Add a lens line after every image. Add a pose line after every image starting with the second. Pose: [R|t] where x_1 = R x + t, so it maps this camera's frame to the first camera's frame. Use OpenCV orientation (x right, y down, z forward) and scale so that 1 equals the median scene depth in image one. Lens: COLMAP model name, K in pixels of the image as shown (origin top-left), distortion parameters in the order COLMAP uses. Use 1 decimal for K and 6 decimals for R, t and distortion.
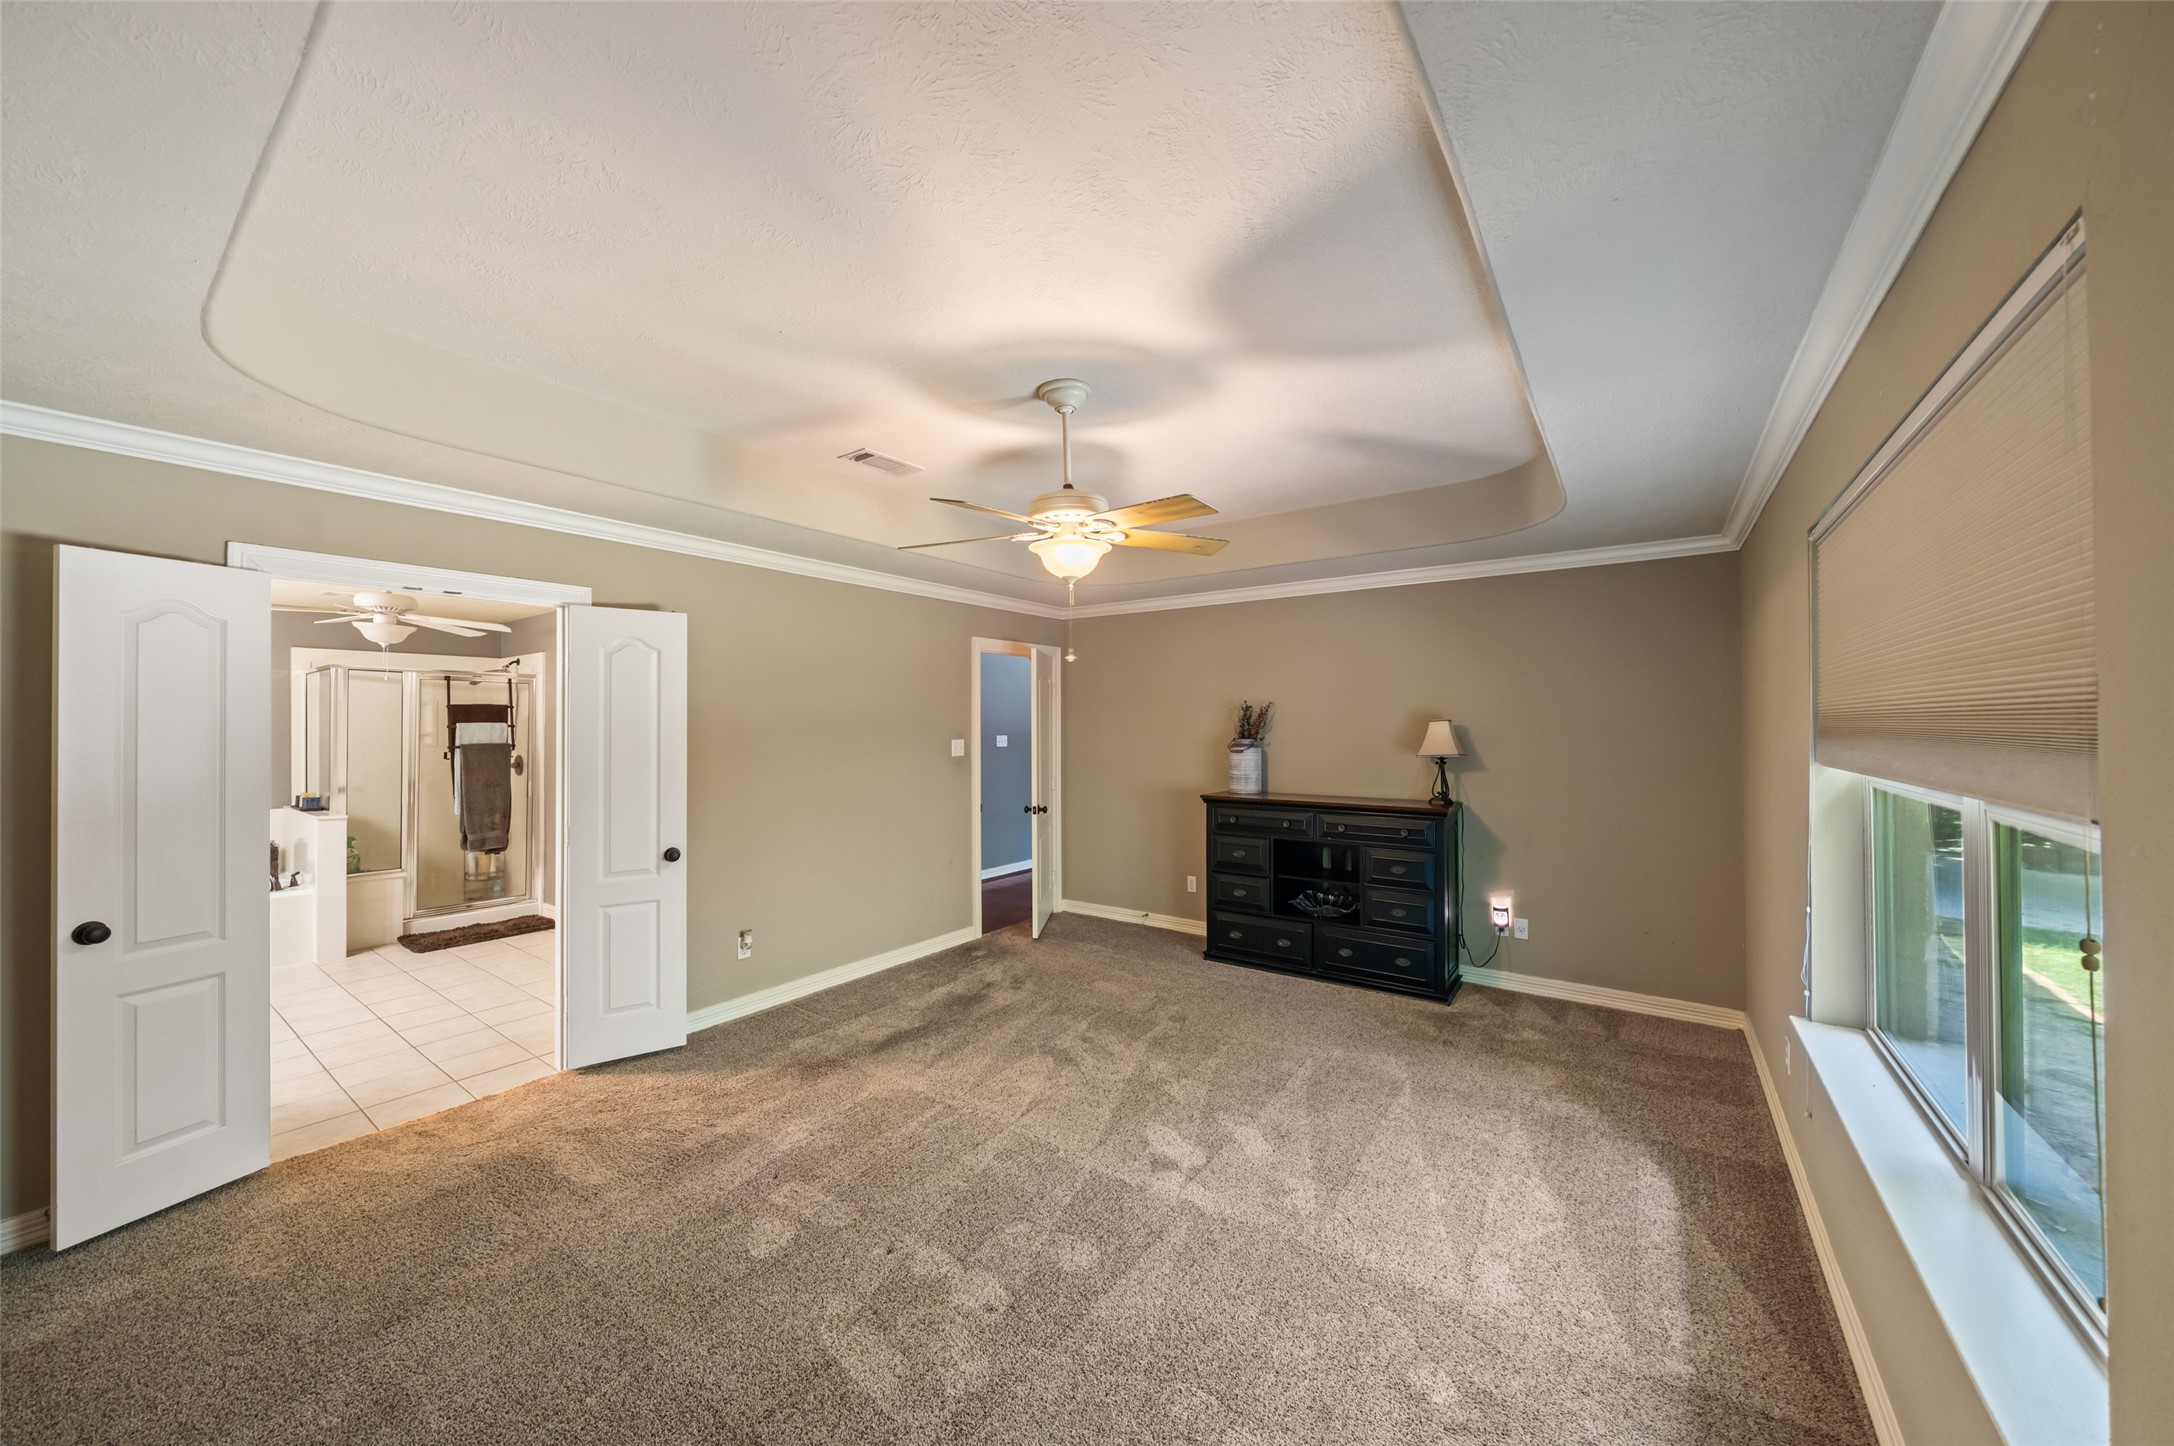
lens RADIAL K [[764.1, 0, 1081.0], [0, 764.1, 725.0], [0, 0, 1]] dist [-0.003307, -0.000290]
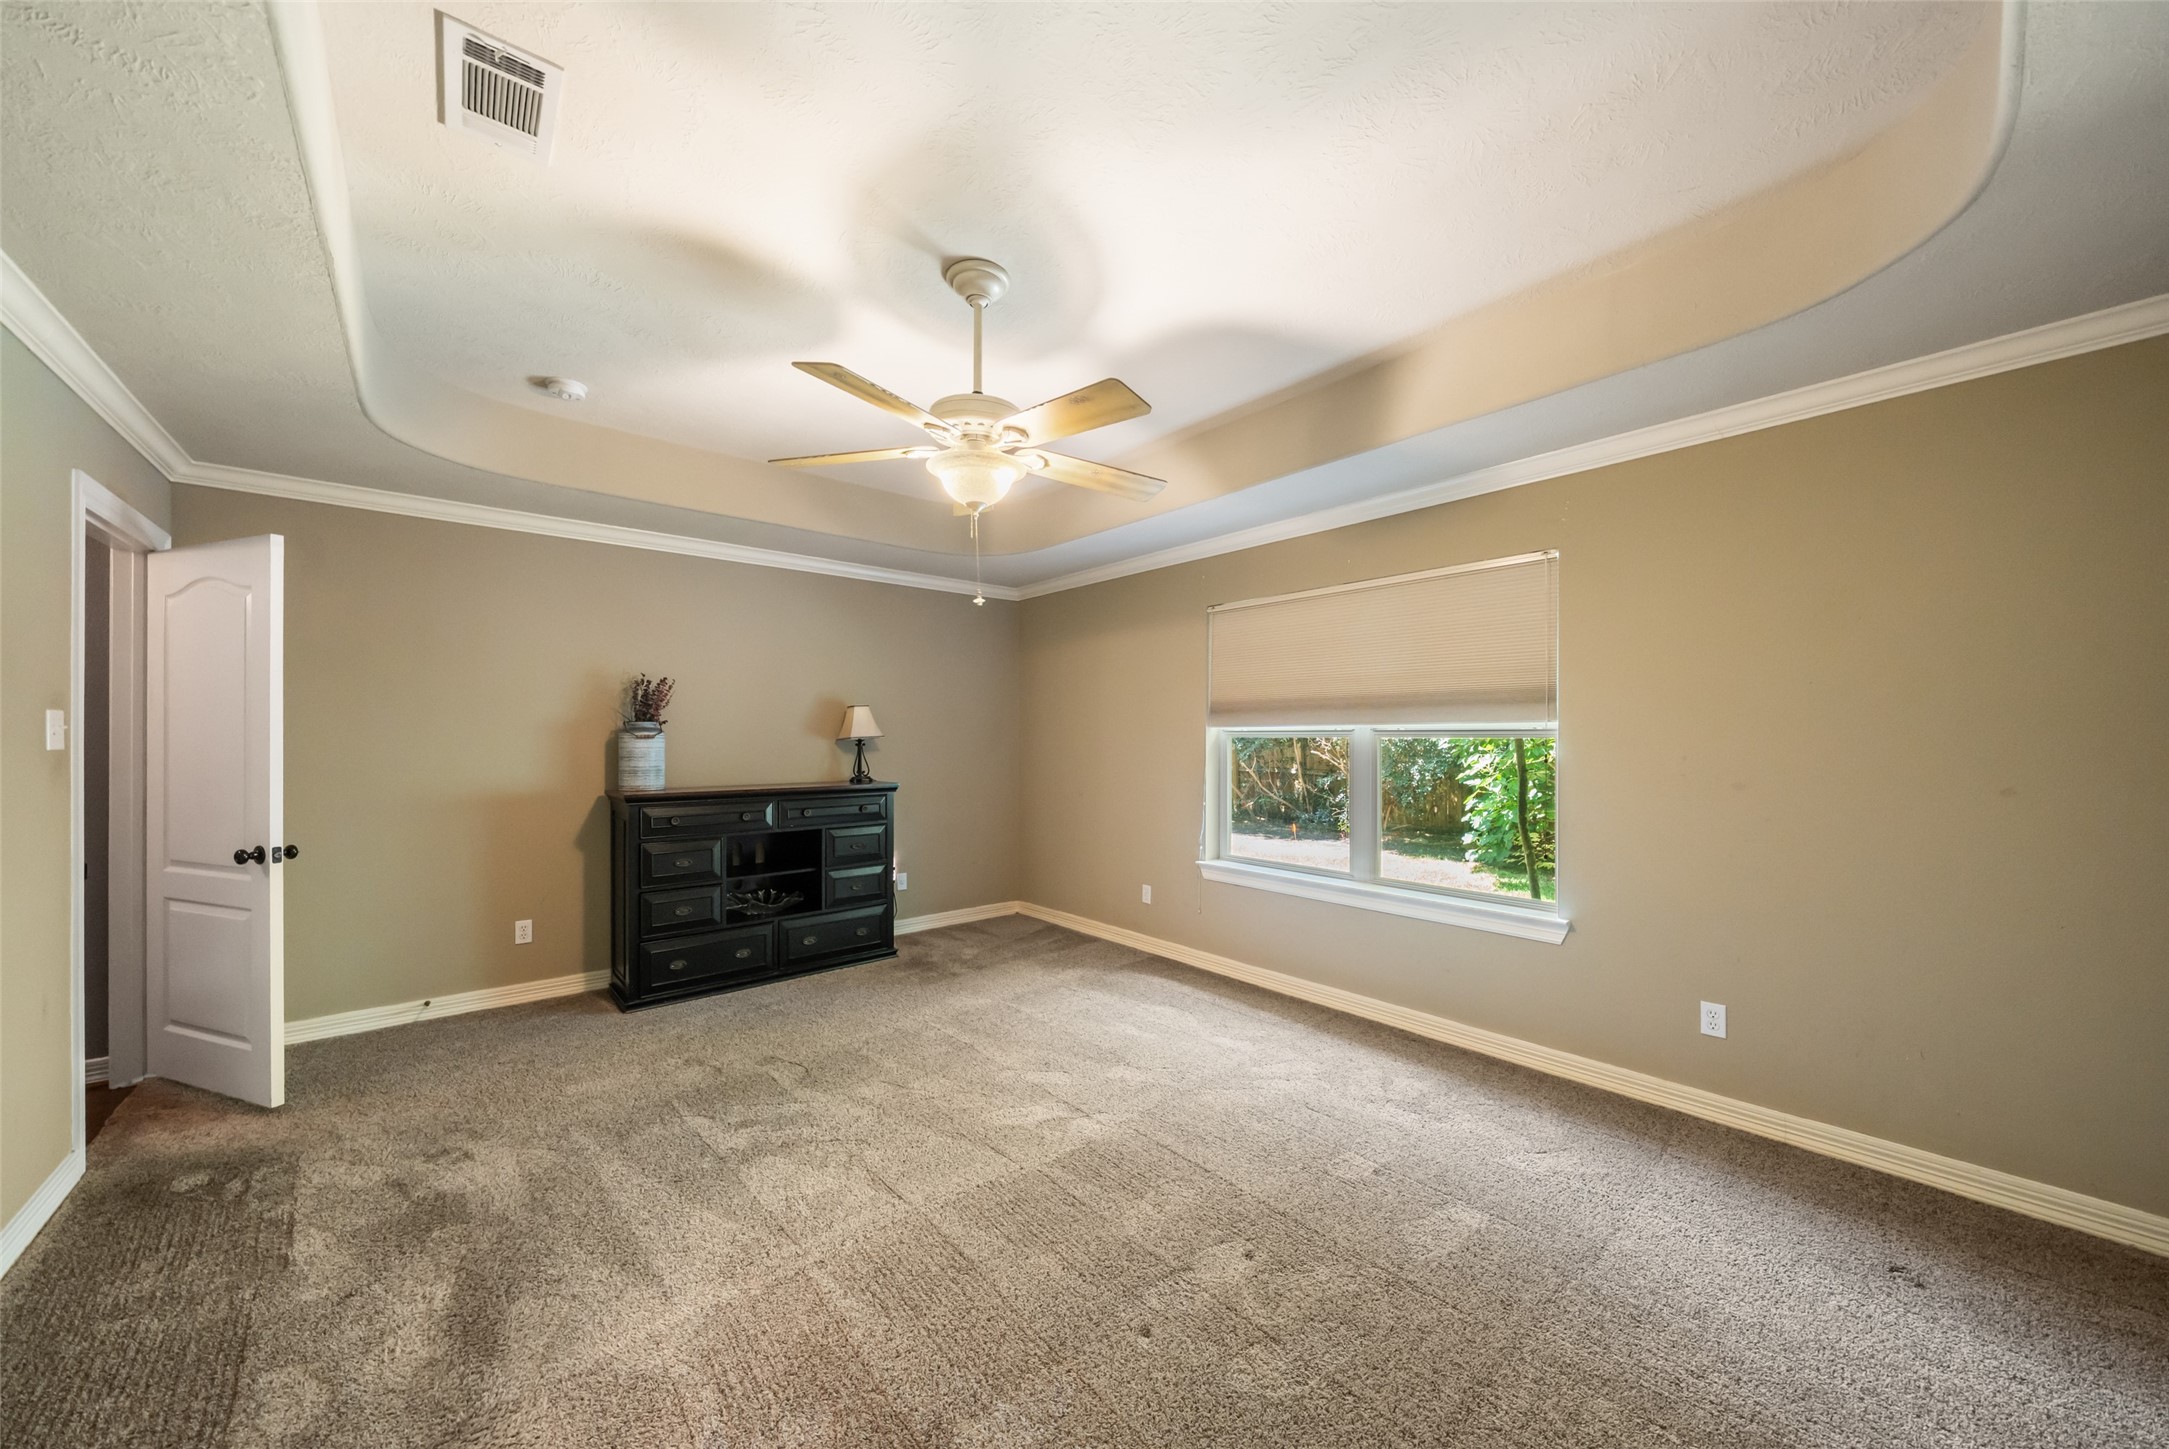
lens RADIAL K [[756.6, 0, 1079.3], [0, 756.6, 742.1], [0, 0, 1]] dist [-0.000119, -0.000051]
pose [[0.240356, -0.004054, 0.970676, -0.728522], [-0.001675, 0.999988, 0.004591, 0.058649], [-0.970683, -0.002729, 0.240346, 0.630302]]
